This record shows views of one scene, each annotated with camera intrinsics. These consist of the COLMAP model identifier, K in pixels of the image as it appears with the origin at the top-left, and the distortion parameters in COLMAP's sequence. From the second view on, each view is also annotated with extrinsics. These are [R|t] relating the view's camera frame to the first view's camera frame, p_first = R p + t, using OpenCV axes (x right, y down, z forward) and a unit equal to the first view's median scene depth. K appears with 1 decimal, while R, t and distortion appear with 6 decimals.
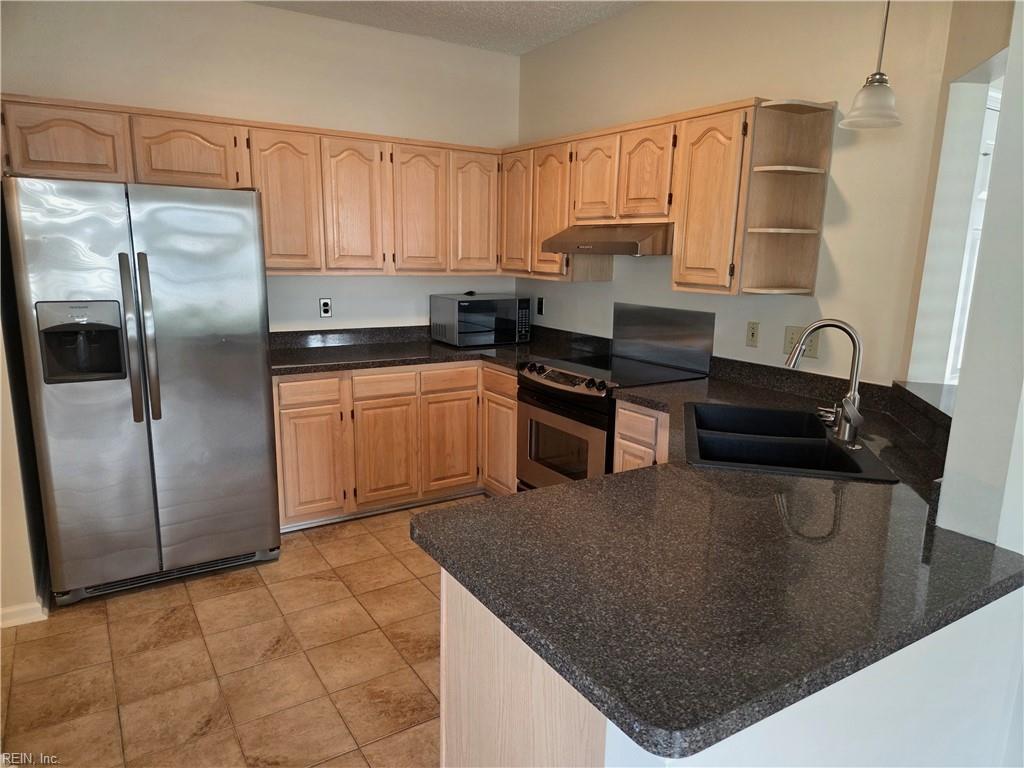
lens RADIAL K [[682.8, 0, 512.0], [0, 682.8, 384.0], [0, 0, 1]] dist [0.007014, 0.000488]
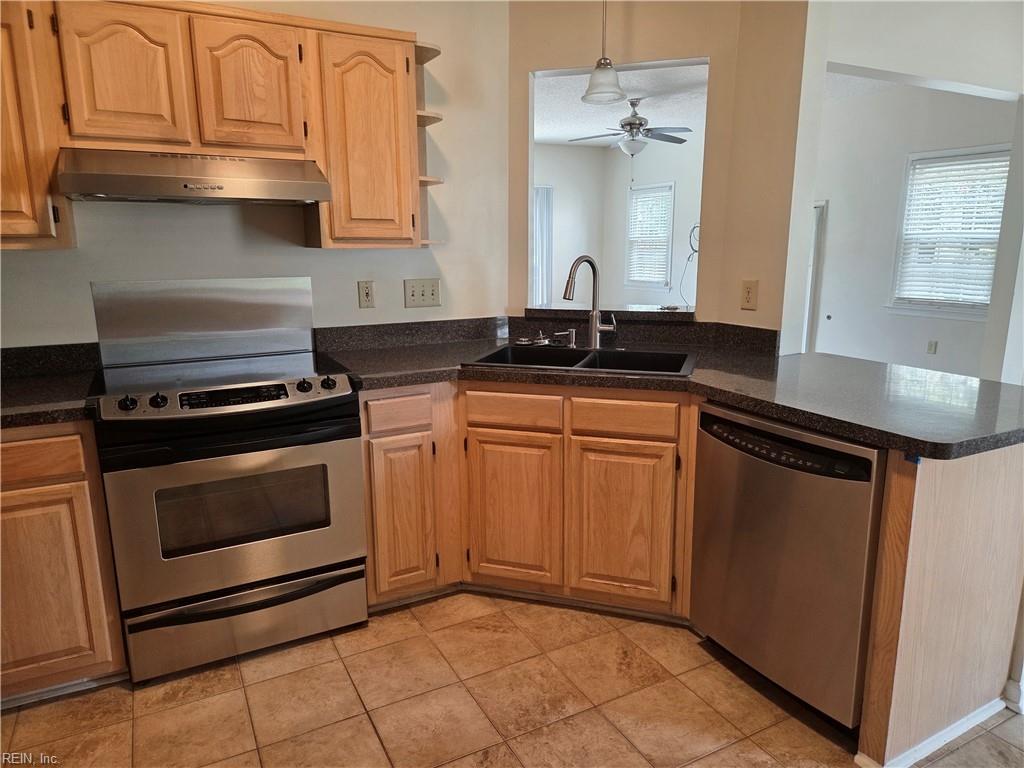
lens RADIAL K [[682.8, 0, 512.0], [0, 682.8, 384.0], [0, 0, 1]] dist [0.007014, 0.000488]
pose [[0.065142, -0.216766, 0.974048, -0.561436], [0.198193, 0.959485, 0.200271, -0.102540], [-0.977996, 0.180004, 0.105465, 0.735123]]
